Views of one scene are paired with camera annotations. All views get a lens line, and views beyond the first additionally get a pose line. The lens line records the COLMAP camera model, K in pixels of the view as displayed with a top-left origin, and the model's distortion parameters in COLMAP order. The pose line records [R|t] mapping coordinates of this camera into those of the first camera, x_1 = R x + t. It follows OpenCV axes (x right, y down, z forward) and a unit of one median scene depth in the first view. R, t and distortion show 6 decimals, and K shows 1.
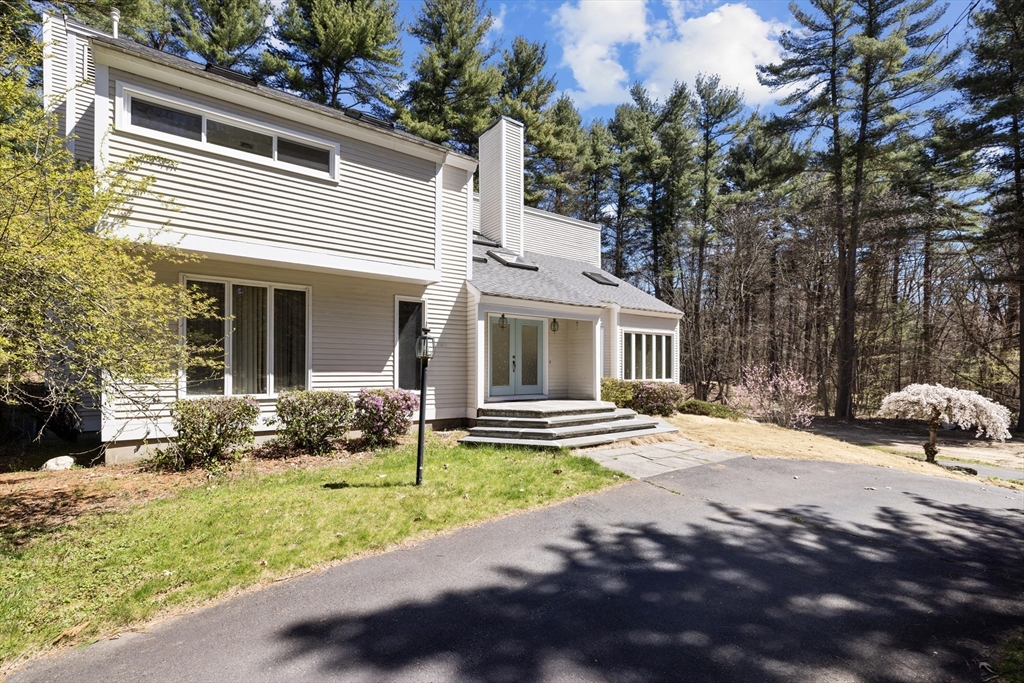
lens RADIAL K [[441.4, 0, 523.0], [0, 441.4, 368.8], [0, 0, 1]] dist [0.000049, -0.000299]
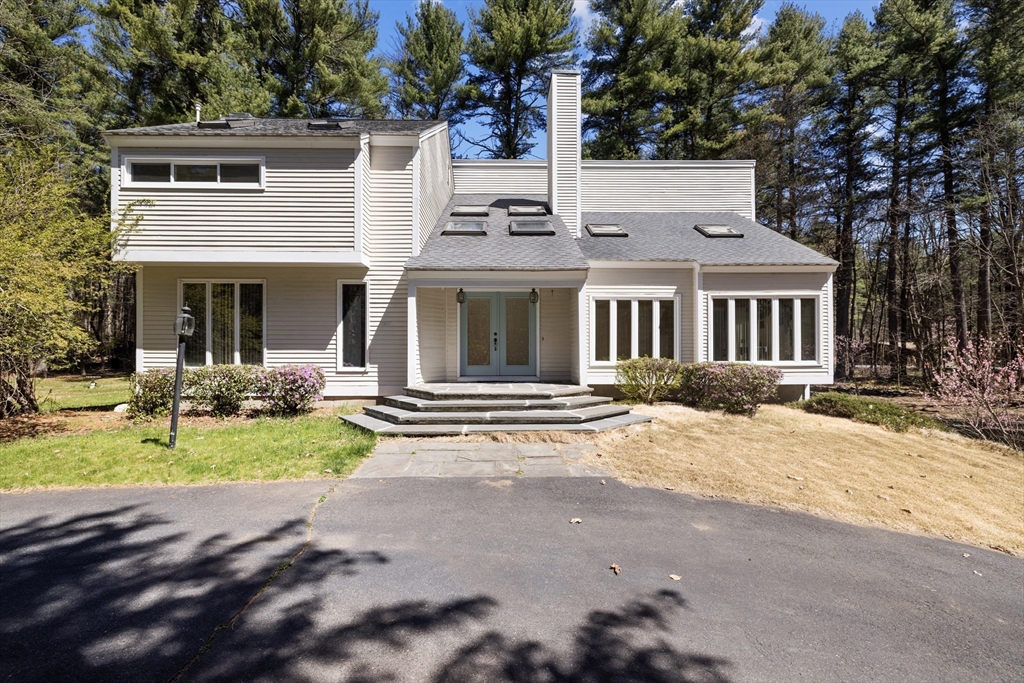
lens RADIAL K [[441.4, 0, 516.9], [0, 441.4, 349.2], [0, 0, 1]] dist [0.000049, -0.000299]
pose [[0.824619, -0.004028, -0.565675, 0.702416], [0.003027, 0.999992, -0.002708, 0.009965], [0.565681, 0.000521, 0.824624, 0.357518]]
